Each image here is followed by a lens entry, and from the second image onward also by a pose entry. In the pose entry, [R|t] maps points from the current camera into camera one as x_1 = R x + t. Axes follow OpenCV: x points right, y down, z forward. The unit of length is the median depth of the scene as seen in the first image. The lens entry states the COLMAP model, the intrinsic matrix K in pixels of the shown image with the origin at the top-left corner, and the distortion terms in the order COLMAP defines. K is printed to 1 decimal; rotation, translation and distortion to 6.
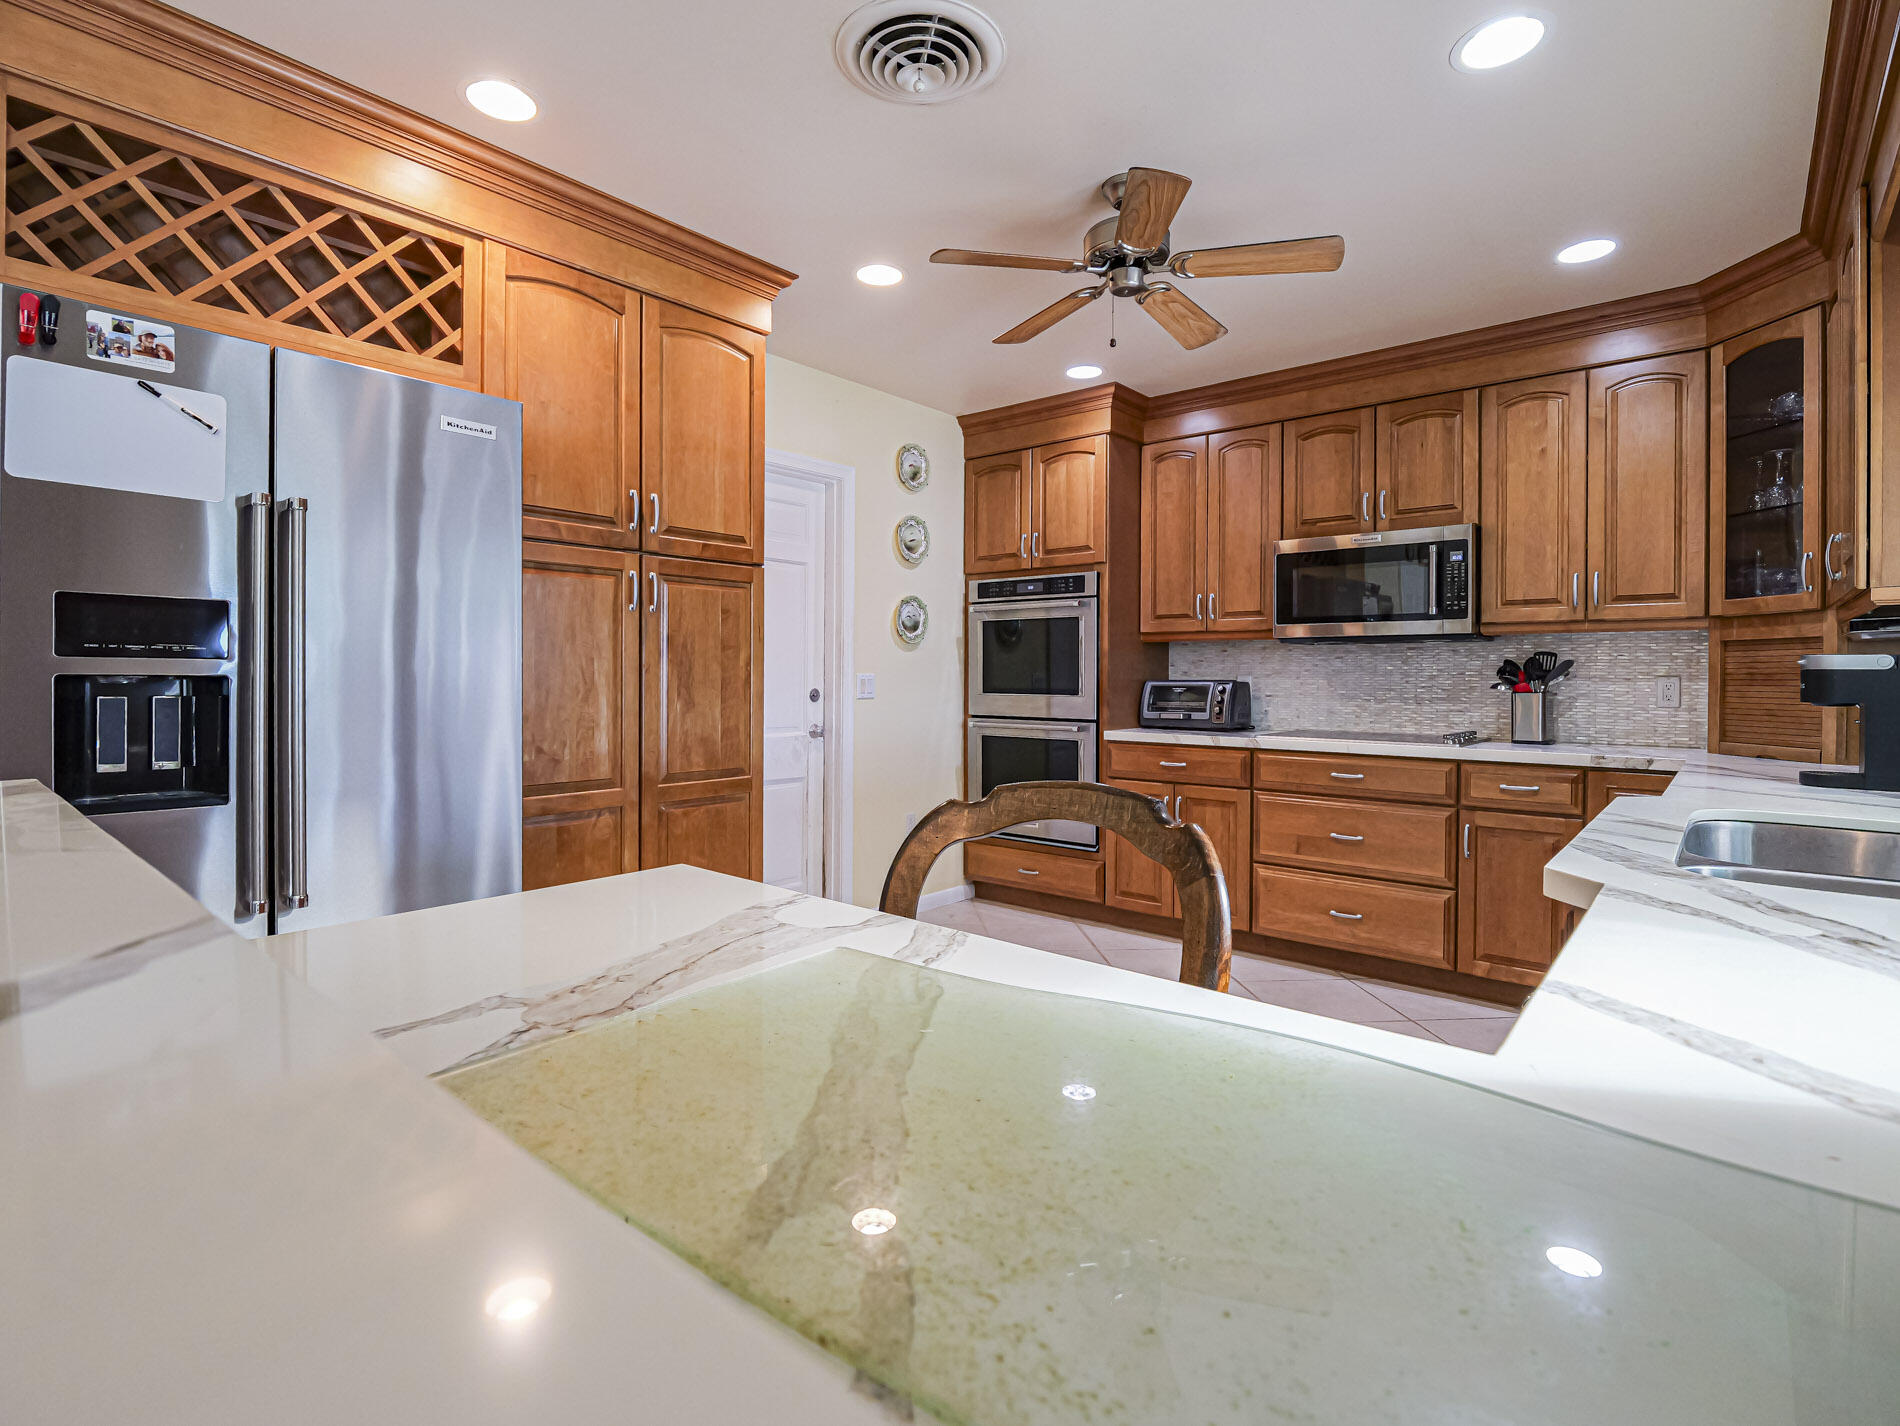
lens RADIAL K [[941.2, 0, 929.2], [0, 941.2, 689.9], [0, 0, 1]] dist [-0.006486, -0.005855]
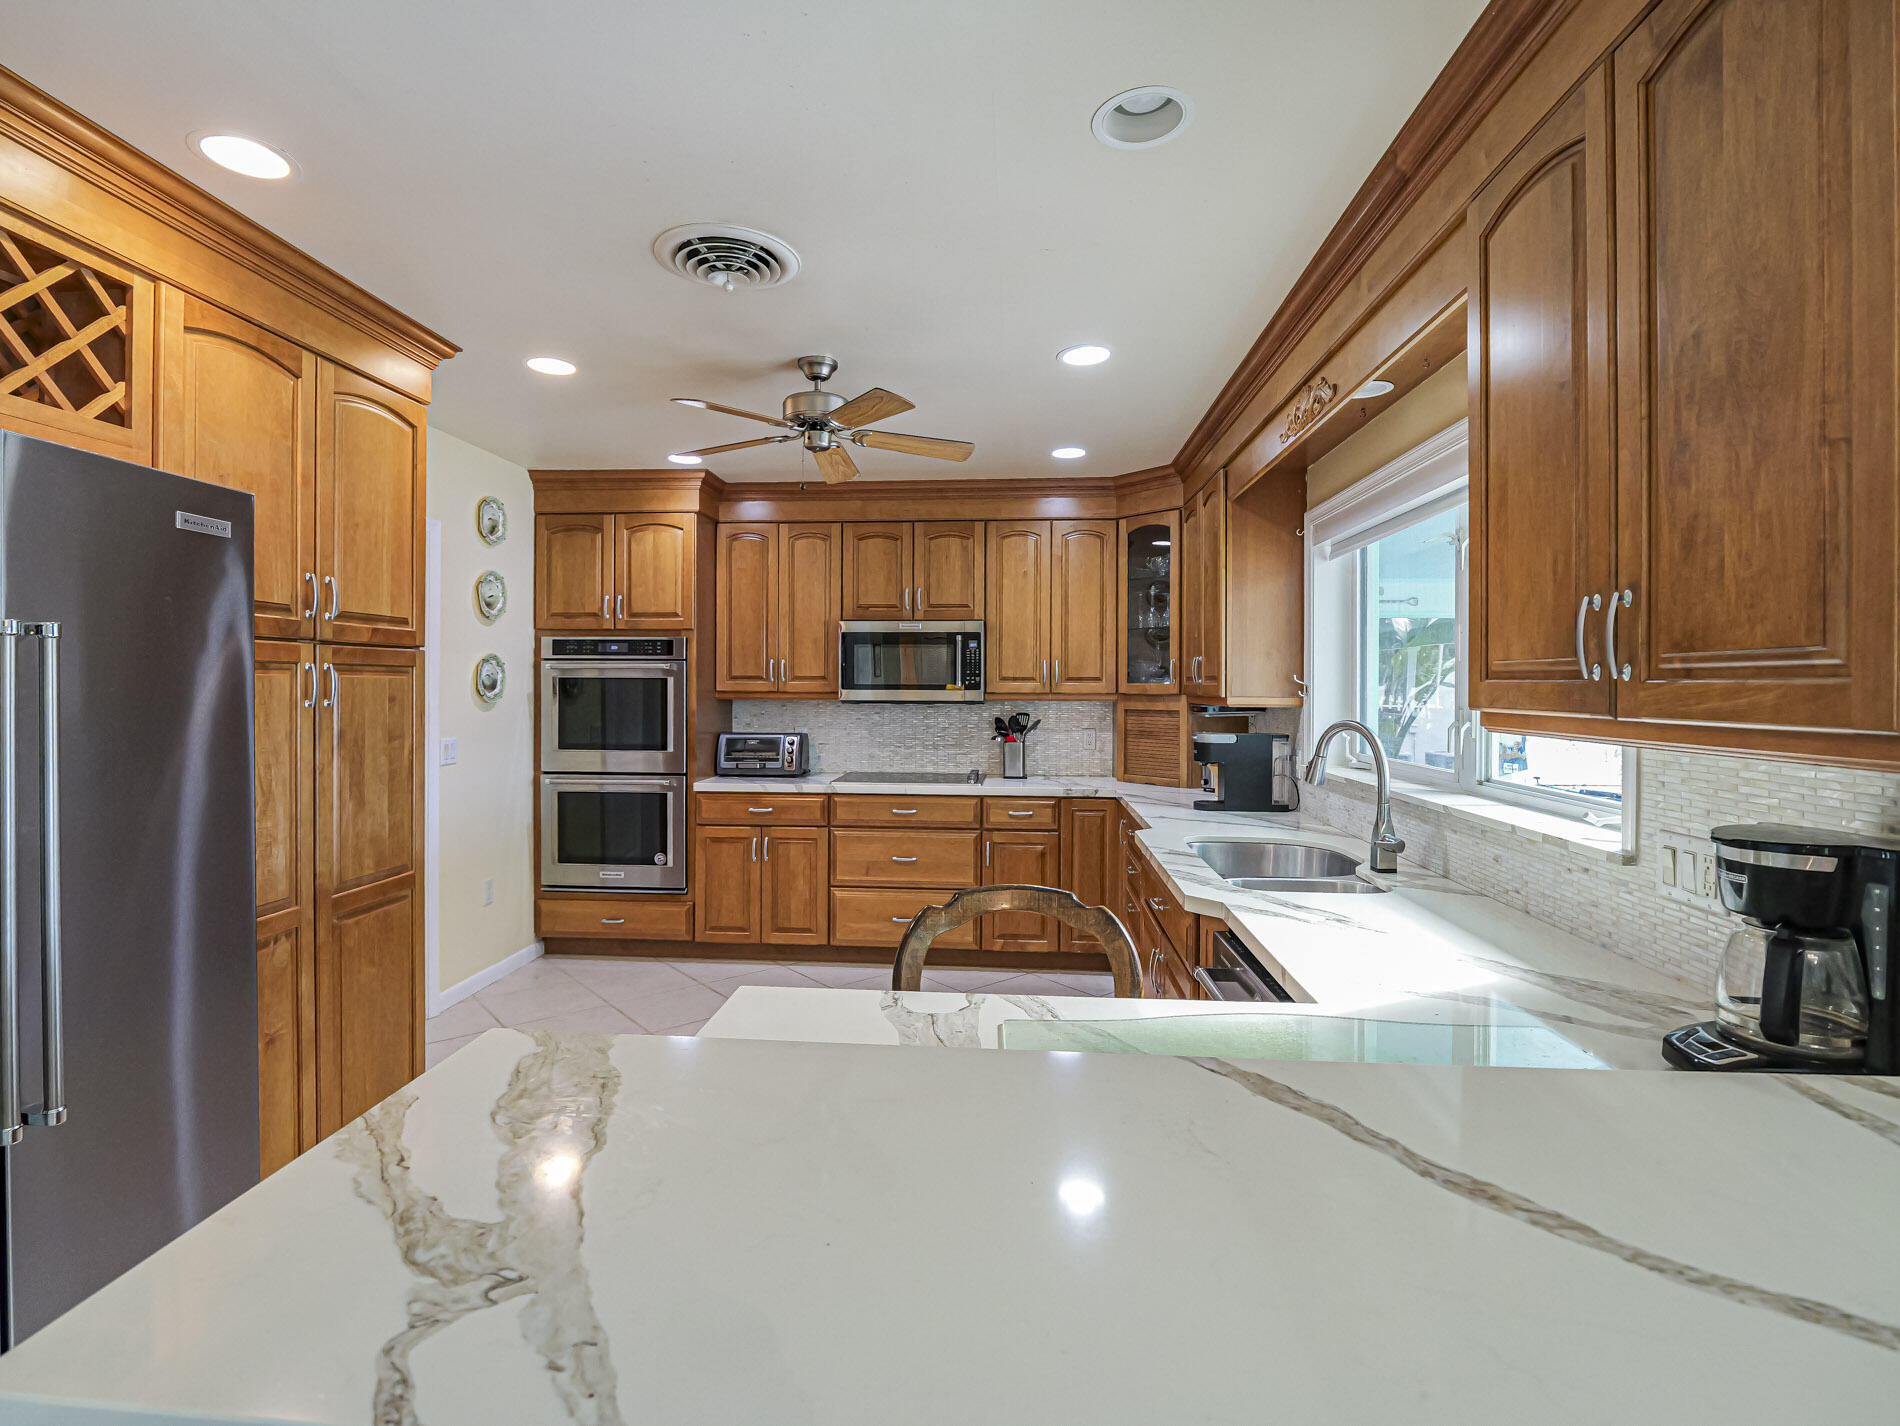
lens RADIAL K [[941.2, 0, 943.7], [0, 941.2, 685.9], [0, 0, 1]] dist [-0.006486, -0.005855]
pose [[0.800061, -0.003275, 0.599910, -0.282203], [0.008292, 0.999950, -0.005599, -0.072563], [-0.599861, 0.009454, 0.800048, -0.061025]]
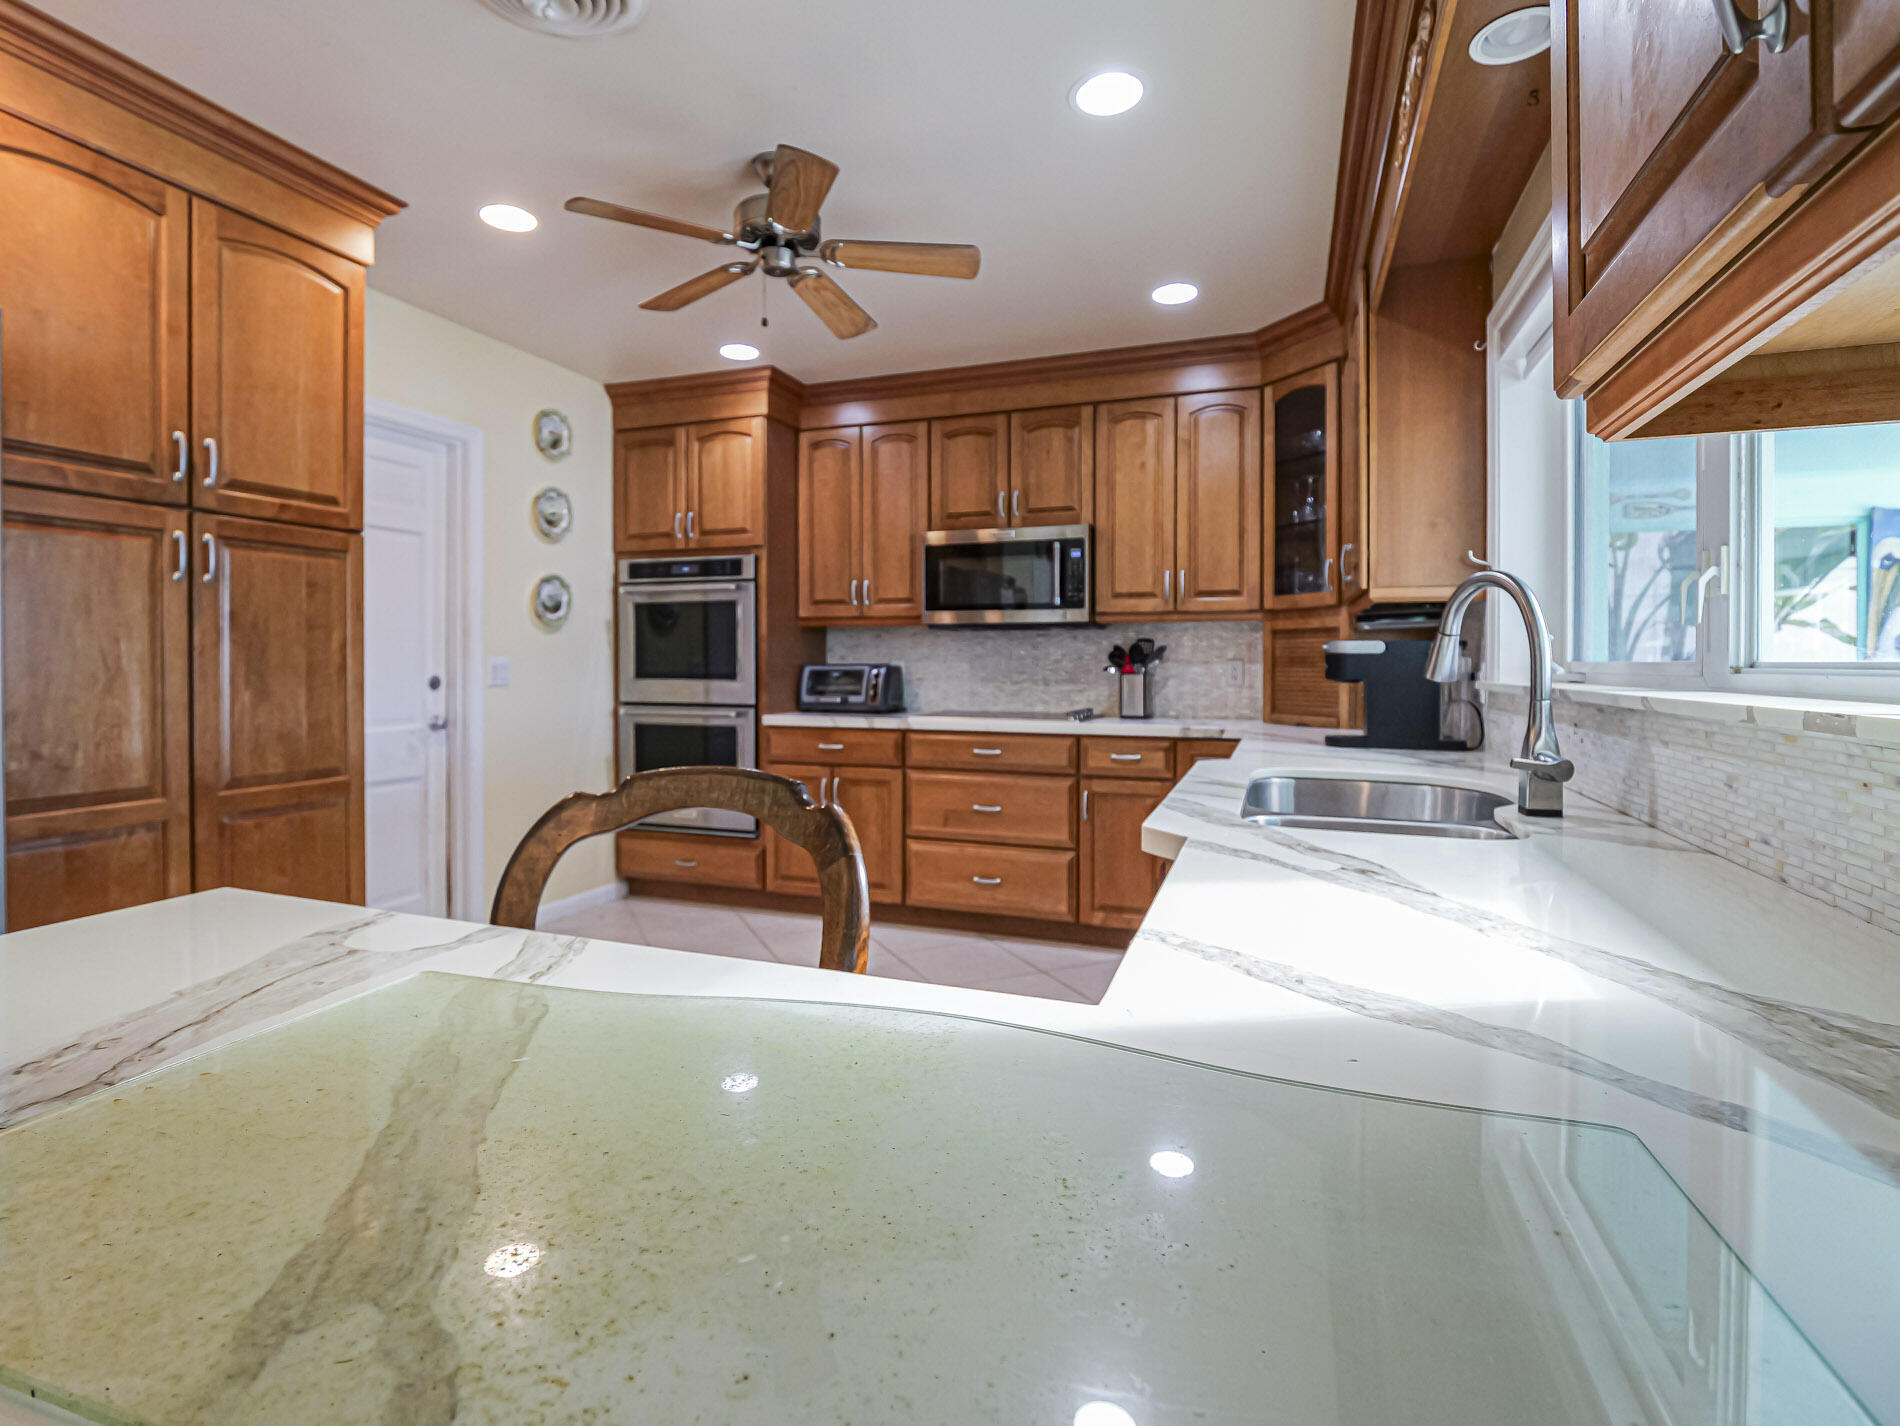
lens RADIAL K [[941.2, 0, 935.9], [0, 941.2, 675.9], [0, 0, 1]] dist [-0.006486, -0.005855]
pose [[0.935693, -0.007420, 0.352737, 0.008716], [0.007556, 0.999971, 0.000991, 0.001982], [-0.352734, 0.001738, 0.935722, 0.009694]]
